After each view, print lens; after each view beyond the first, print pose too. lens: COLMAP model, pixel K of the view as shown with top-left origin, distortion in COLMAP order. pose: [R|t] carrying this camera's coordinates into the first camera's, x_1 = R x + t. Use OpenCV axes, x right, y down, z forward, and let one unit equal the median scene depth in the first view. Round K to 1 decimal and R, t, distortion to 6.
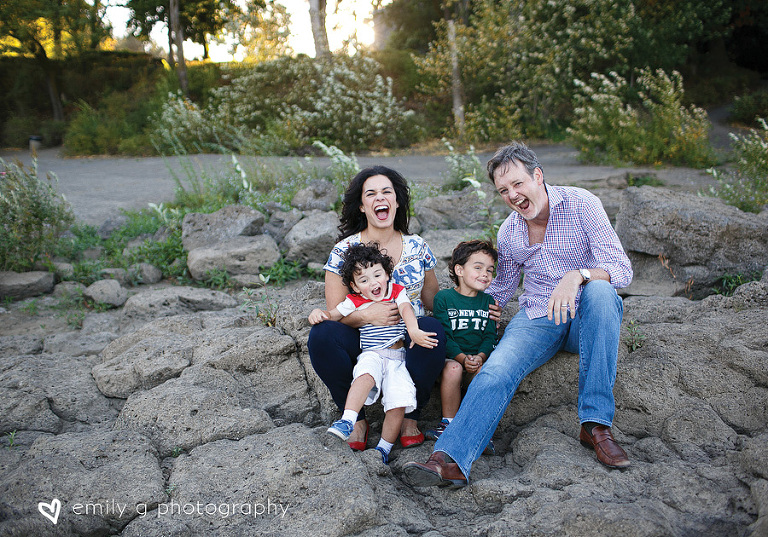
lens RADIAL K [[712.0, 0, 384.0], [0, 712.0, 268.5], [0, 0, 1]] dist [-0.142158, 0.157224]
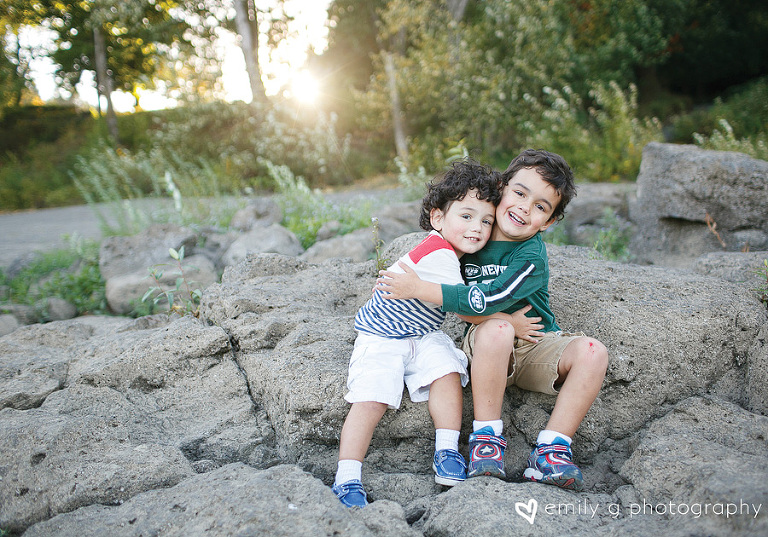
lens RADIAL K [[712.0, 0, 384.0], [0, 712.0, 268.5], [0, 0, 1]] dist [-0.142158, 0.157224]
pose [[0.995210, -0.060693, 0.076633, -0.011687], [0.065924, 0.995527, -0.067680, 0.032314], [-0.072182, 0.072407, 0.994760, 0.126848]]
